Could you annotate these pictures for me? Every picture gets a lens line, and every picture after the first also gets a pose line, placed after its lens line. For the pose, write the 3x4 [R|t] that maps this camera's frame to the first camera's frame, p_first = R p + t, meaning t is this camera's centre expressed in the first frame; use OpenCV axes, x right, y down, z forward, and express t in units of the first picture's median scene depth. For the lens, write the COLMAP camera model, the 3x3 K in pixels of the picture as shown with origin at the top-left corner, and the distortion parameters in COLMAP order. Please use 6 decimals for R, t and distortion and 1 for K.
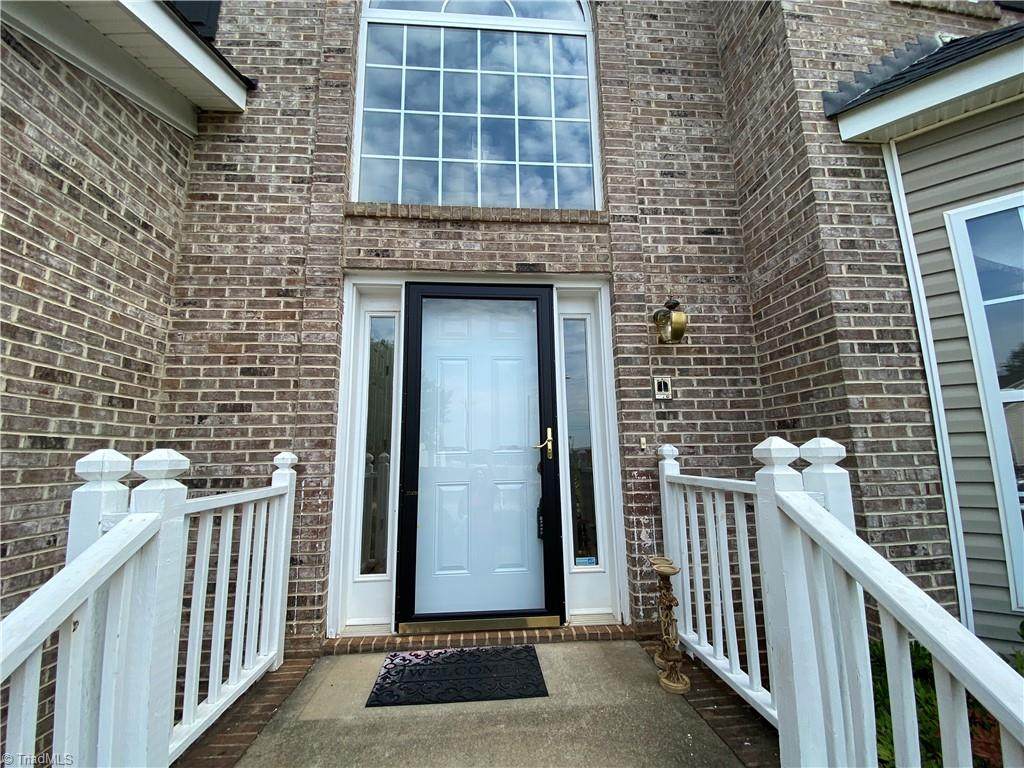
lens RADIAL K [[430.4, 0, 515.2], [0, 430.4, 389.4], [0, 0, 1]] dist [-0.020511, -0.000474]
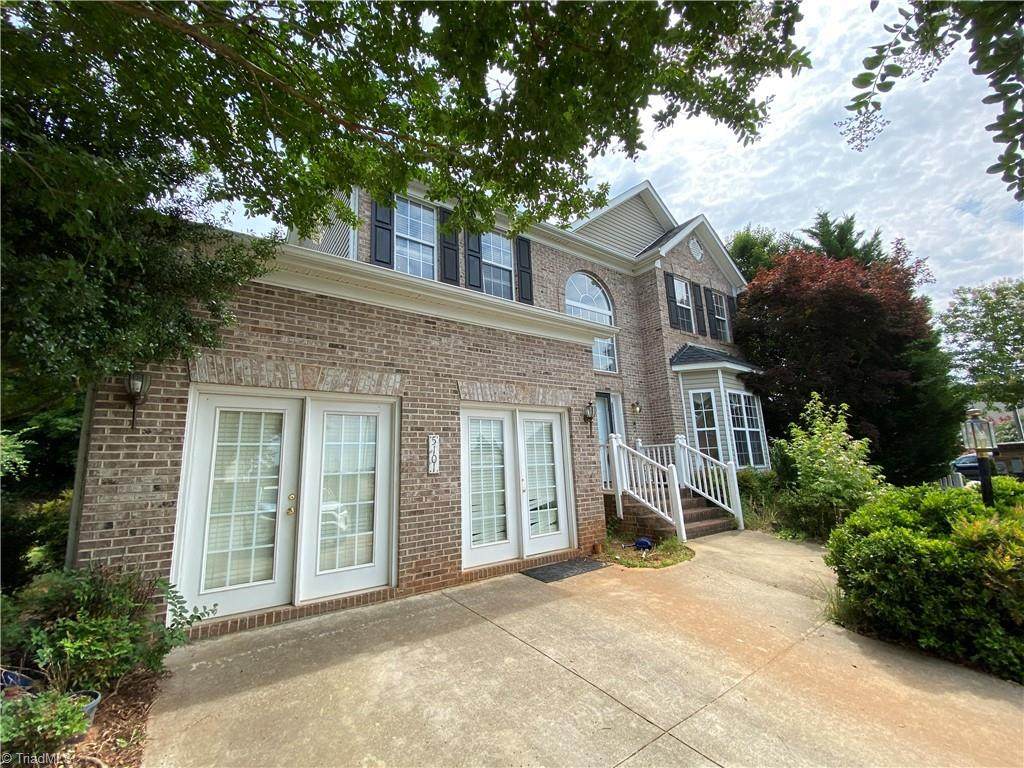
lens RADIAL K [[416.4, 0, 513.5], [0, 416.4, 385.0], [0, 0, 1]] dist [0.023321, -0.000107]
pose [[0.850029, 0.087798, 0.519368, -2.486556], [-0.062515, 0.995857, -0.066032, -0.031305], [-0.523013, 0.023661, 0.851996, -1.595804]]
